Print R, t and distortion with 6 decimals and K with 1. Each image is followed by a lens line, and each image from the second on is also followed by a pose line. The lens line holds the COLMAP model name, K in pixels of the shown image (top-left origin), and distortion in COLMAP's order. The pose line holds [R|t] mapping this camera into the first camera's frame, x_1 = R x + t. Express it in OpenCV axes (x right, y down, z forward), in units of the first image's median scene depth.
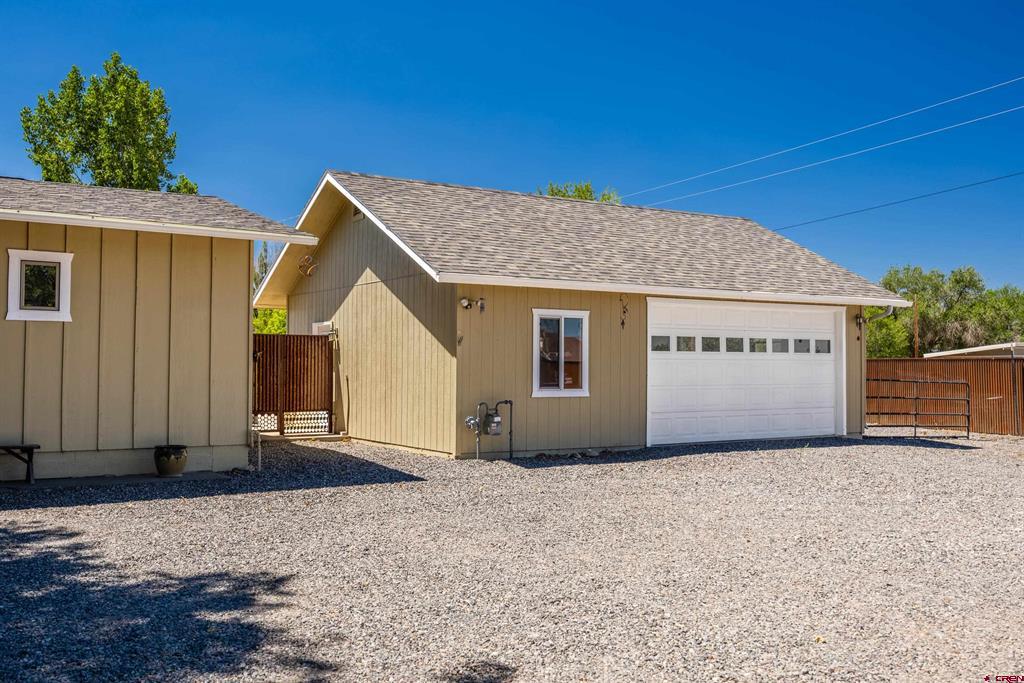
lens RADIAL K [[980.1, 0, 512.0], [0, 980.1, 341.5], [0, 0, 1]] dist [-0.011068, -0.010245]
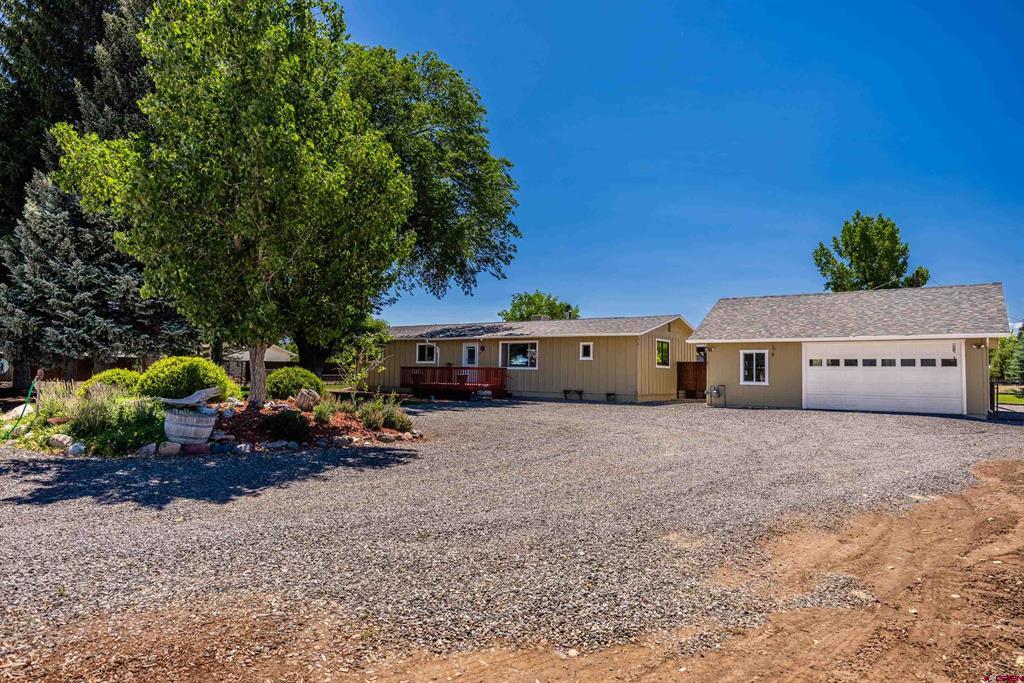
lens RADIAL K [[644.3, 0, 512.0], [0, 644.3, 341.5], [0, 0, 1]] dist [0.004296, 0.001825]
pose [[0.383921, -0.048034, -0.922116, 1.312135], [0.008045, 0.998782, -0.048678, 0.020923], [0.923331, 0.011270, 0.383840, -0.196990]]
